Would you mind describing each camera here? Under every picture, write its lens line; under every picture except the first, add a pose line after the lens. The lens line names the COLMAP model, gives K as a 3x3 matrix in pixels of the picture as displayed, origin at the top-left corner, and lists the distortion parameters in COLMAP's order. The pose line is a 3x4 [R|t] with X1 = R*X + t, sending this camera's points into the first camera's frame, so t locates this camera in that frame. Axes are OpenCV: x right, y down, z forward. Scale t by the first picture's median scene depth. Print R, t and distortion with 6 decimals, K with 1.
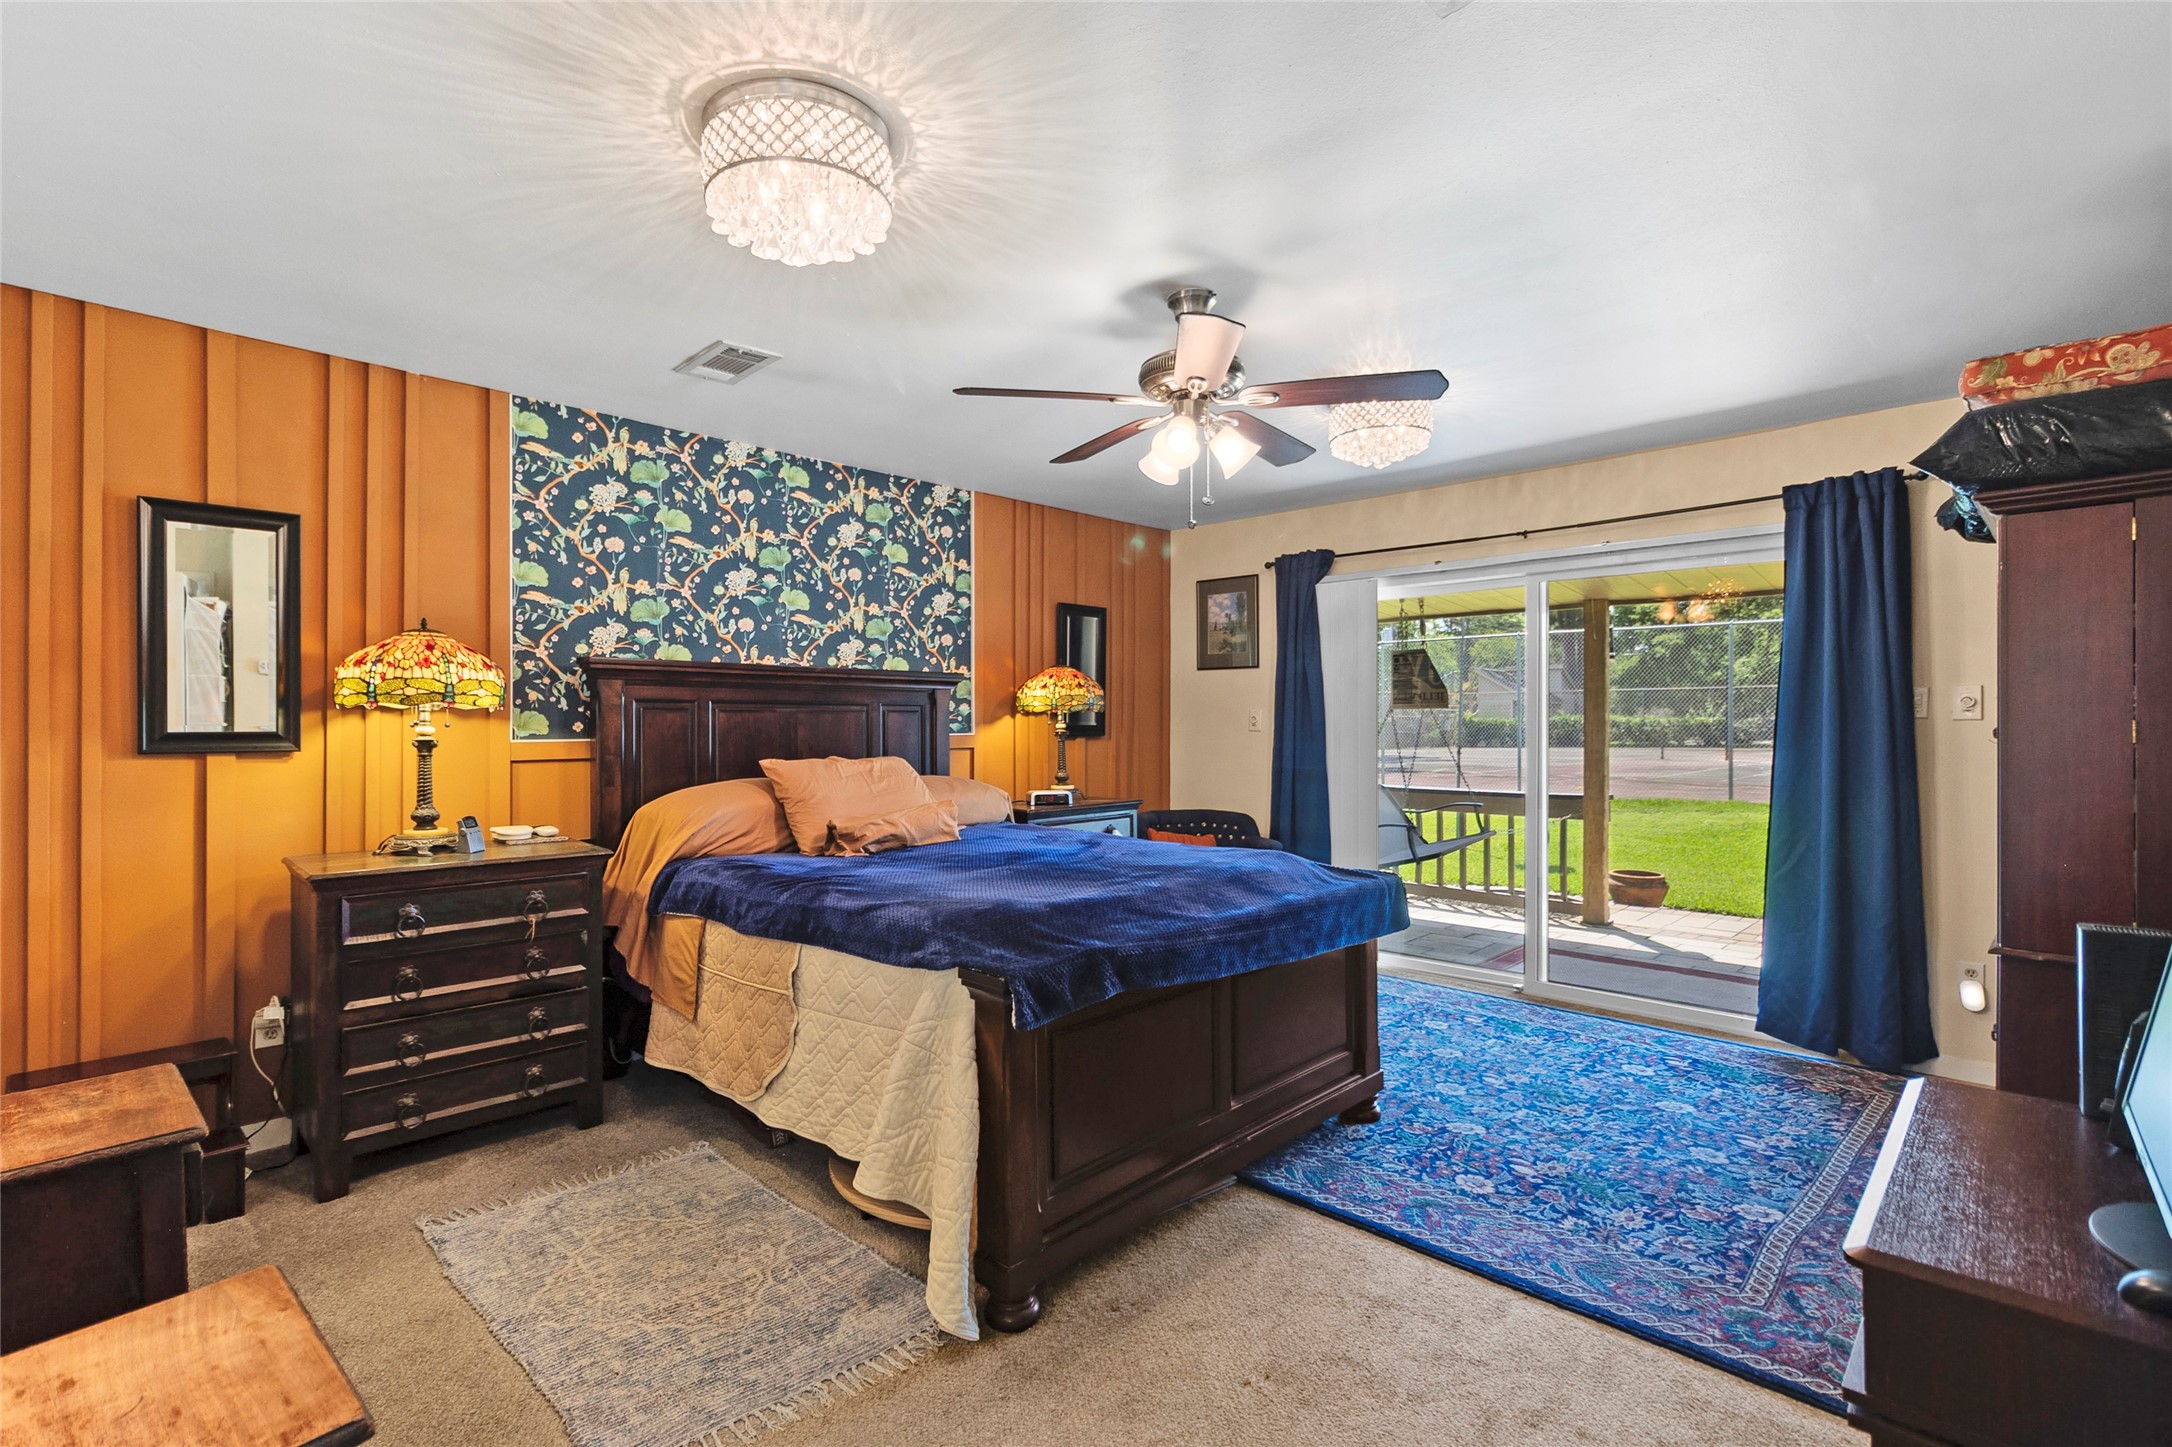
lens RADIAL K [[999.7, 0, 1088.7], [0, 999.7, 723.2], [0, 0, 1]] dist [0.001168, 0.001028]
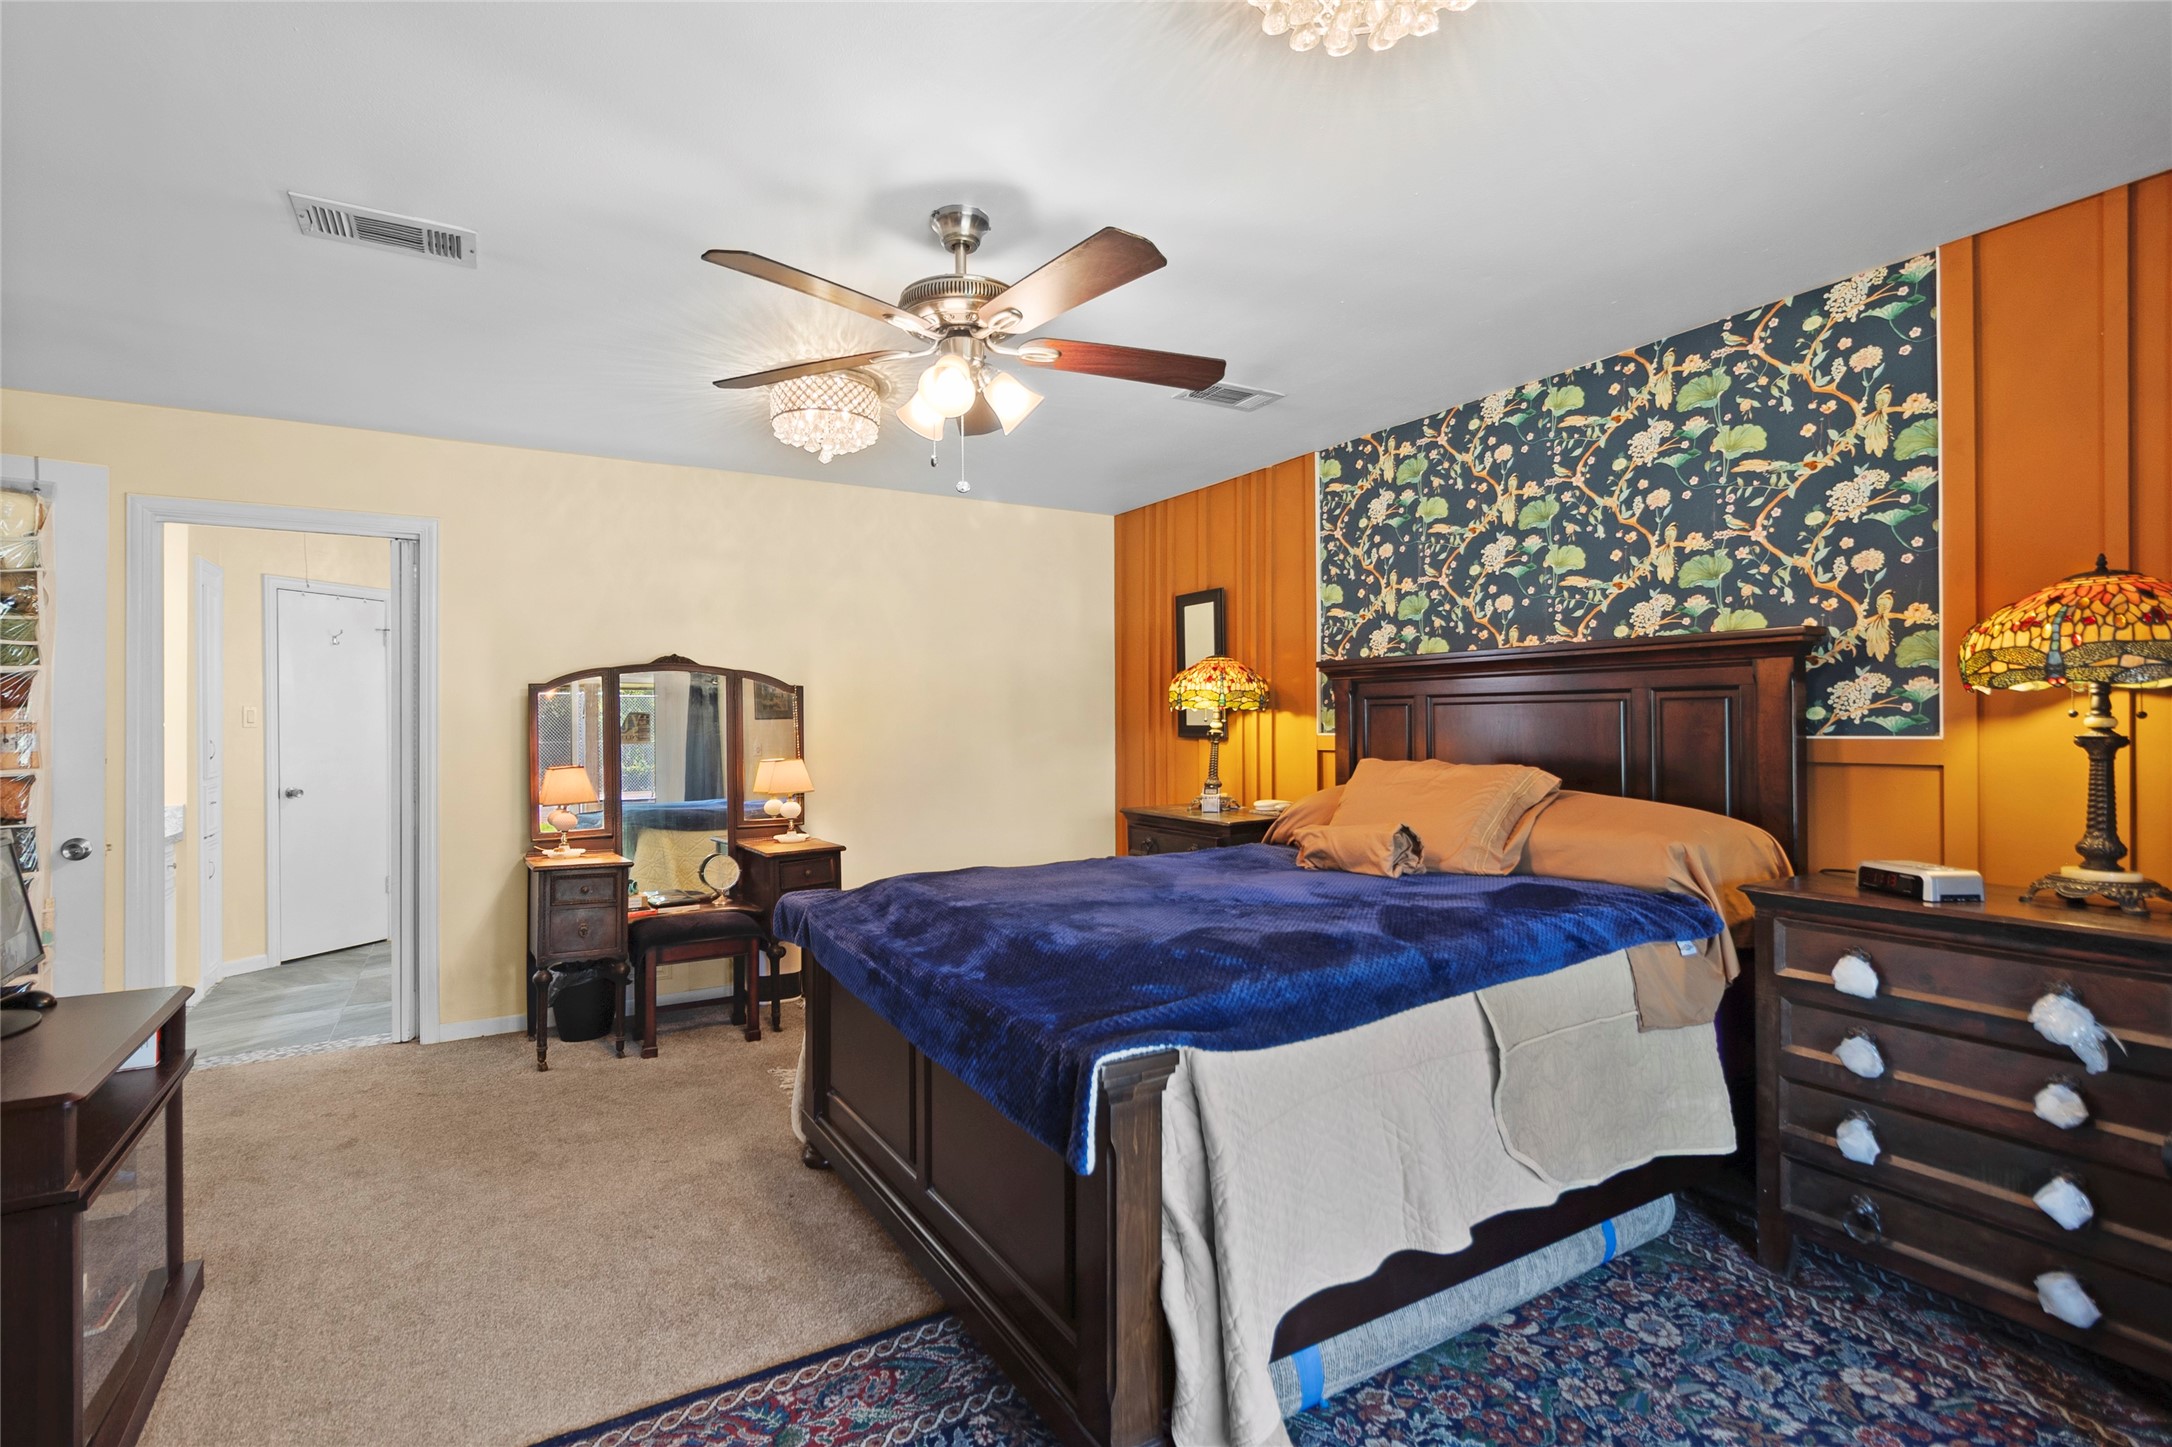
lens RADIAL K [[999.7, 0, 1090.1], [0, 999.7, 719.5], [0, 0, 1]] dist [0.001168, 0.001028]
pose [[-0.249018, -0.008002, -0.968466, 0.578571], [-0.003016, 0.999967, -0.007486, 0.008104], [0.968494, 0.001056, -0.249035, 0.886339]]
